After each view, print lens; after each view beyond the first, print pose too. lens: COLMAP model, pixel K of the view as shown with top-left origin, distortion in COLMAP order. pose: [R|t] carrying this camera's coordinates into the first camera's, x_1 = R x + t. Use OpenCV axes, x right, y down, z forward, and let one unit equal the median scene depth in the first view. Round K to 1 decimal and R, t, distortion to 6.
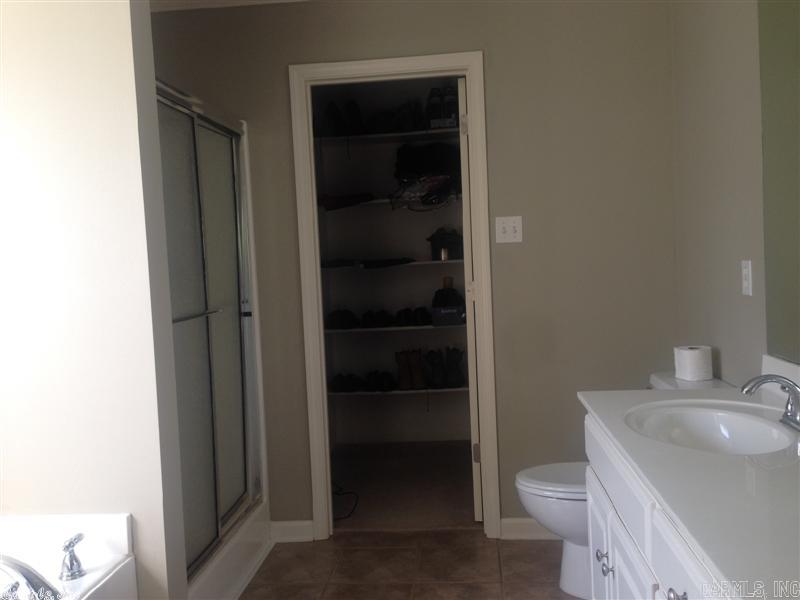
lens RADIAL K [[739.5, 0, 400.8], [0, 739.5, 298.4], [0, 0, 1]] dist [0.132985, -0.182037]
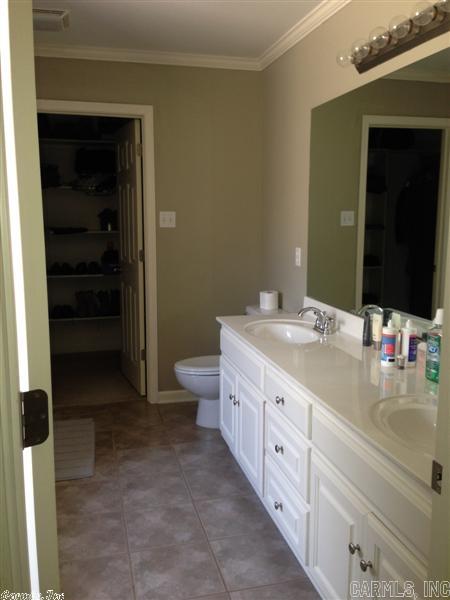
lens RADIAL K [[554.6, 0, 225.1], [0, 554.6, 300.0], [0, 0, 1]] dist [0.132985, -0.182037]
pose [[0.943562, -0.001902, 0.331189, -0.165931], [-0.028683, 0.995757, 0.087439, -0.031413], [-0.329950, -0.092003, 0.939504, -0.250500]]
